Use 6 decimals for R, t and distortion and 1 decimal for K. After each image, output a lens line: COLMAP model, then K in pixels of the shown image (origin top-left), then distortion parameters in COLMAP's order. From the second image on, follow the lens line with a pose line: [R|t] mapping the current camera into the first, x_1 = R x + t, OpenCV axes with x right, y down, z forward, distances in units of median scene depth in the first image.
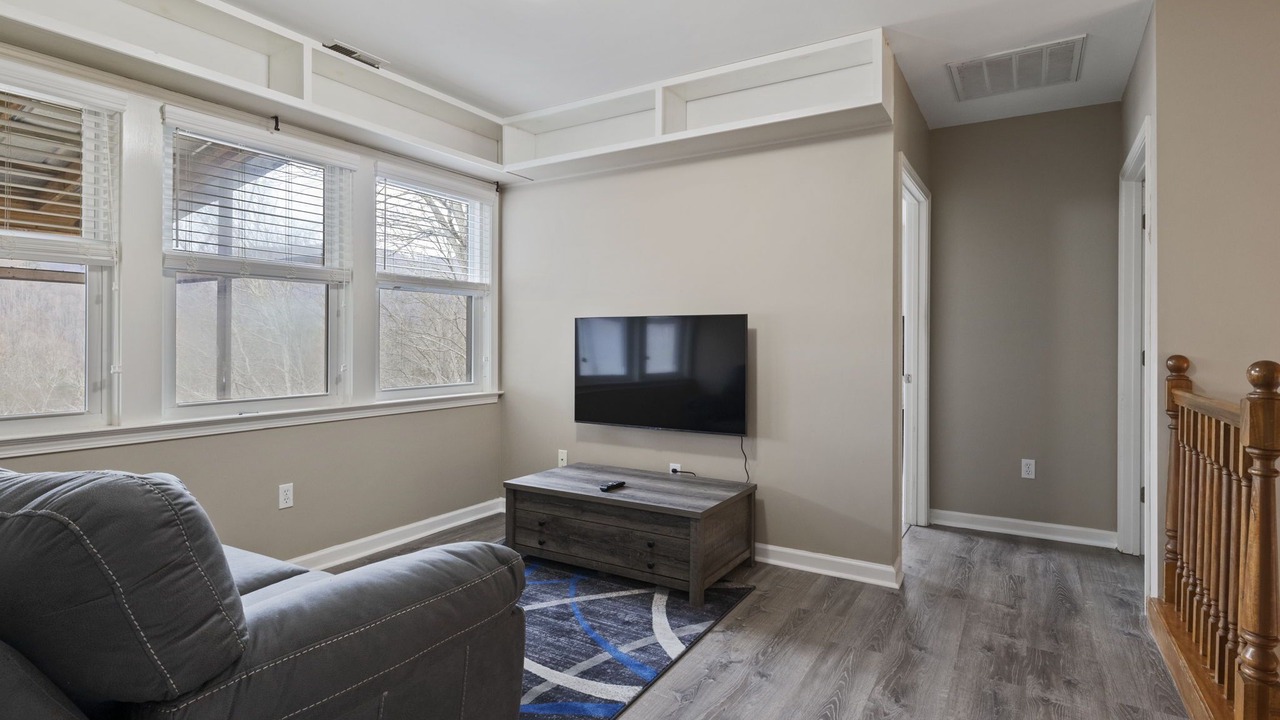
lens RADIAL K [[635.5, 0, 637.0], [0, 635.5, 357.5], [0, 0, 1]] dist [-0.005342, 0.000109]
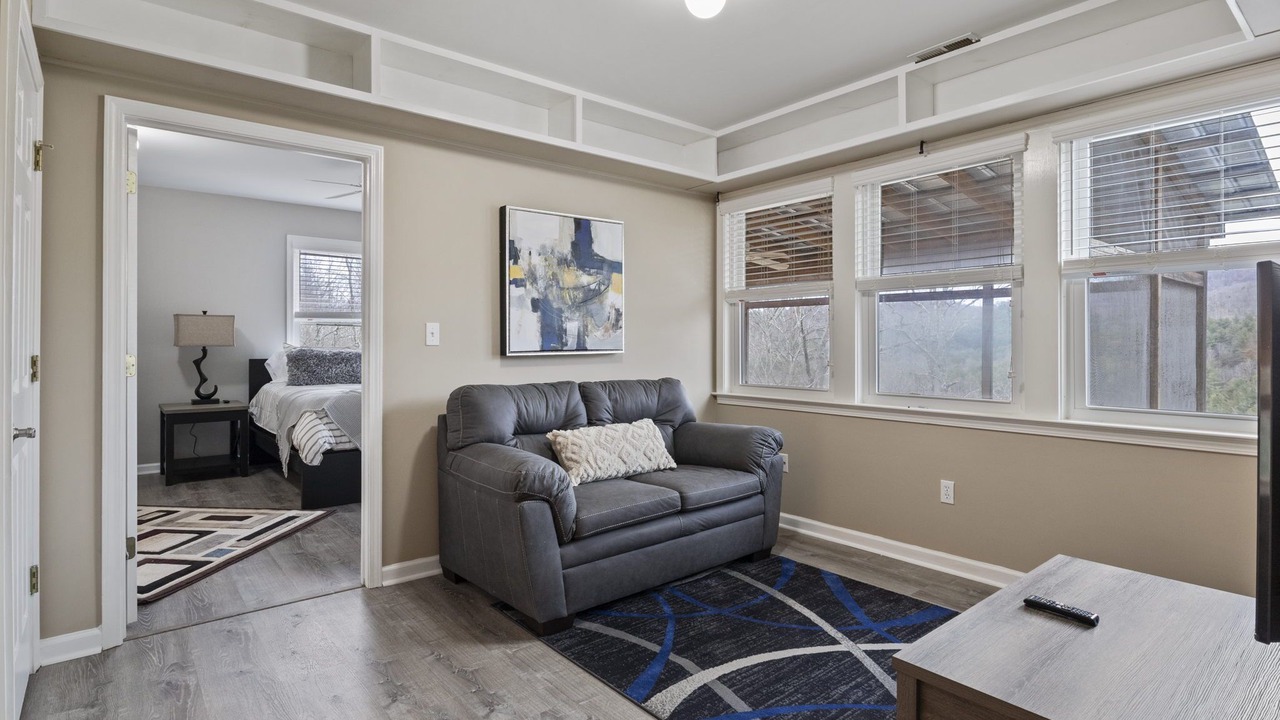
lens RADIAL K [[635.5, 0, 637.0], [0, 635.5, 357.5], [0, 0, 1]] dist [-0.005342, 0.000109]
pose [[-0.323551, 0.020874, -0.945980, 0.643037], [-0.025226, 0.999211, 0.030677, -0.025395], [0.945874, 0.033789, -0.322770, 0.899435]]
